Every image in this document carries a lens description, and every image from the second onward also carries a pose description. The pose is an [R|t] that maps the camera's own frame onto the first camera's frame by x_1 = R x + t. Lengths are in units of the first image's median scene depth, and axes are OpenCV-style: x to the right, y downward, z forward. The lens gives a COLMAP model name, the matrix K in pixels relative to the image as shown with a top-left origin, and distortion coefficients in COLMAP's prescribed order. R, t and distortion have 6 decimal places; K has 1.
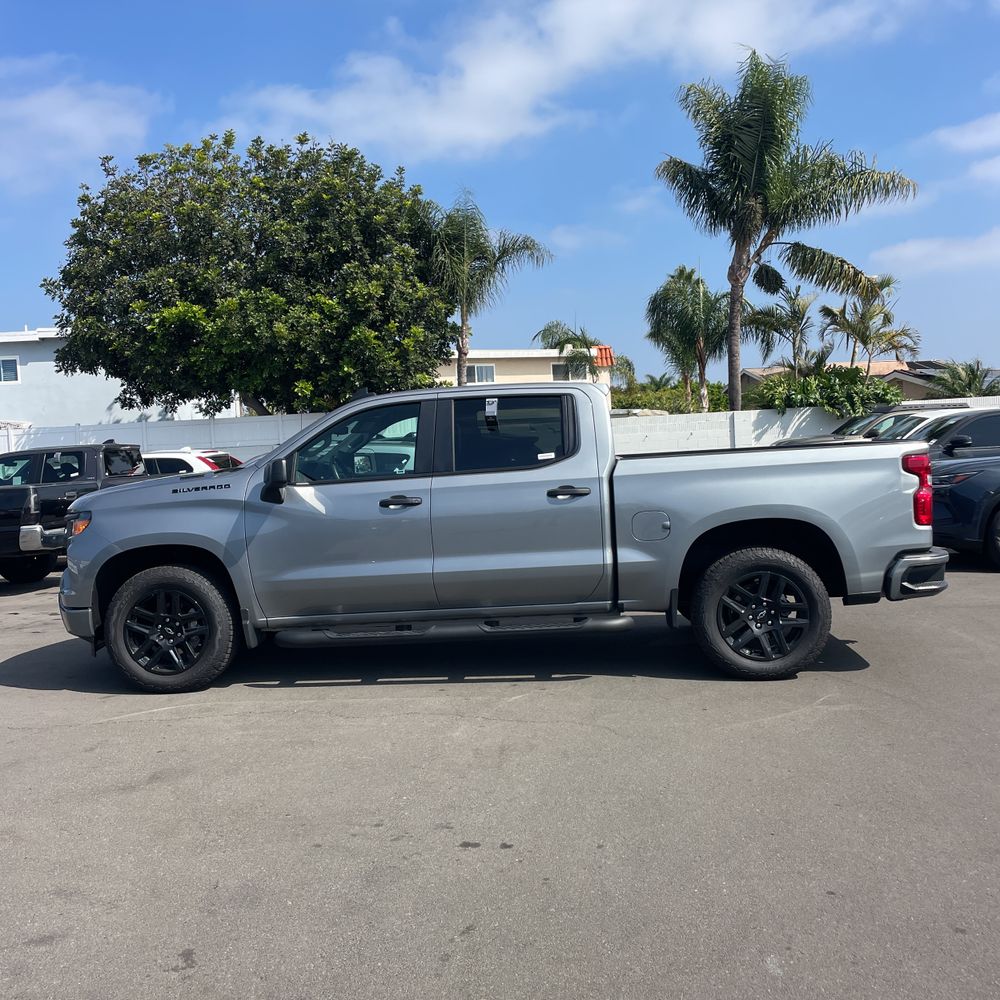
lens RADIAL K [[1018.5, 0, 496.7], [0, 1018.5, 493.8], [0, 0, 1]] dist [0.037049, 0.000000]
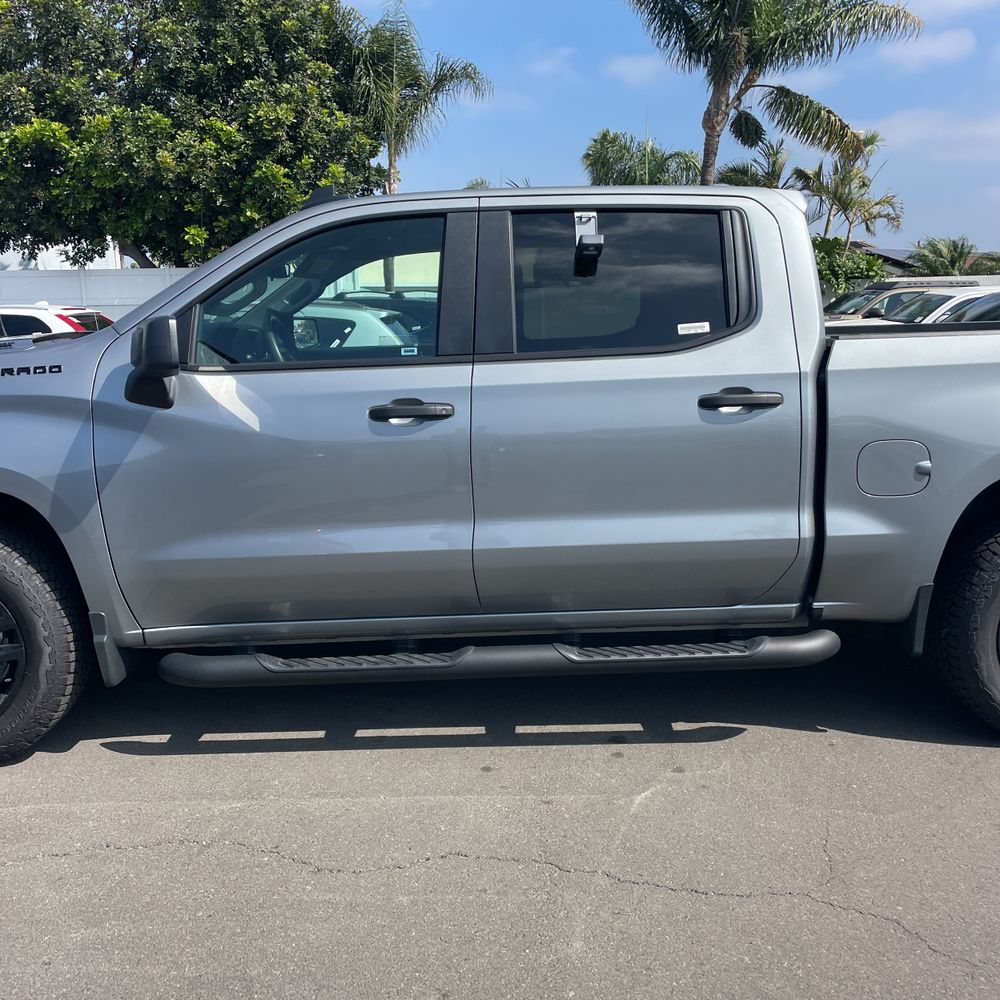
lens RADIAL K [[1018.5, 0, 503.9], [0, 1018.5, 493.3], [0, 0, 1]] dist [0.037049, 0.000000]
pose [[0.994236, 0.013479, 0.106363, -0.028047], [-0.026410, 0.992286, 0.121120, -0.003892], [-0.103910, -0.123231, 0.986923, 0.134549]]
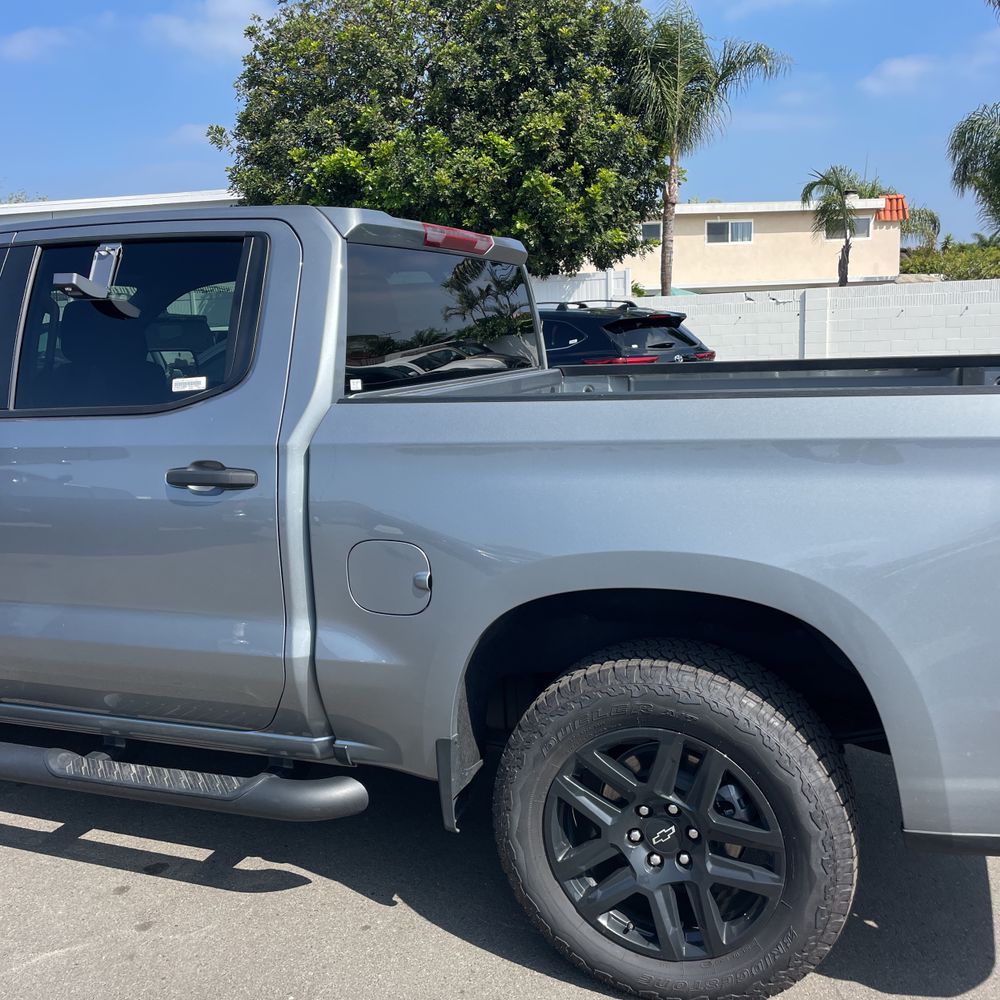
lens RADIAL K [[1018.5, 0, 497.6], [0, 1018.5, 494.8], [0, 0, 1]] dist [0.037049, 0.000000]
pose [[0.959027, 0.063130, -0.276190, 0.080313], [-0.026856, 0.990725, 0.133200, -0.014258], [0.282038, -0.120325, 0.951828, 0.174006]]
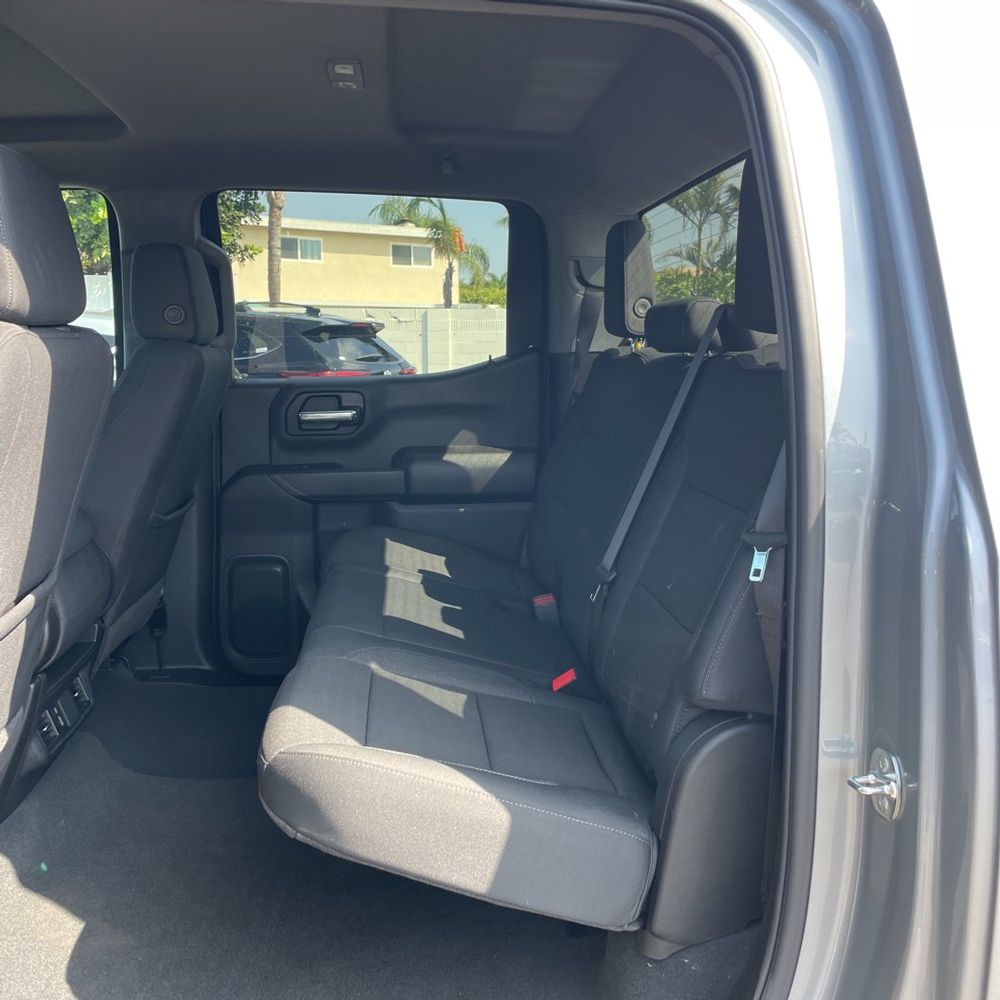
lens RADIAL K [[1018.5, 0, 506.7], [0, 1018.5, 503.4], [0, 0, 1]] dist [0.037049, 0.000000]
pose [[0.983552, 0.025513, 0.178815, 0.004249], [-0.044456, 0.993714, 0.102746, -0.009003], [-0.175070, -0.109005, 0.978503, 0.241578]]
